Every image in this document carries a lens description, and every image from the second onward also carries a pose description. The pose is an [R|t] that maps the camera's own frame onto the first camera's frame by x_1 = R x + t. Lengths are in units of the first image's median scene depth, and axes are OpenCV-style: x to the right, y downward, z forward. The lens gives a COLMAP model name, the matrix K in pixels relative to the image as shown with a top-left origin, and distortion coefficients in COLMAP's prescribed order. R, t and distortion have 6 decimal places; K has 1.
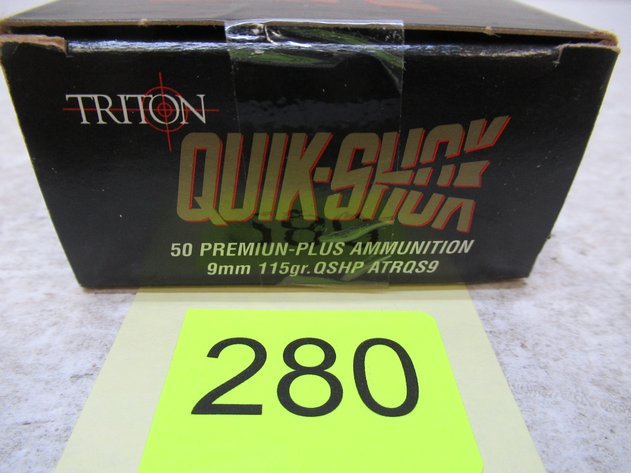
lens RADIAL K [[467.9, 0, 313.2], [0, 467.9, 235.6], [0, 0, 1]] dist [-0.004400, -0.002391]
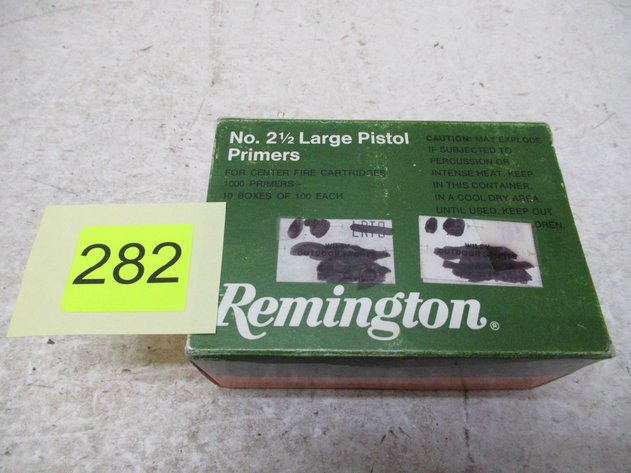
lens RADIAL K [[467.9, 0, 313.2], [0, 467.9, 235.6], [0, 0, 1]] dist [-0.004400, -0.002391]
pose [[0.996822, 0.057761, -0.054862, 0.751236], [-0.024403, 0.876969, 0.479926, -1.895017], [0.075833, -0.477062, 0.875592, -0.270024]]
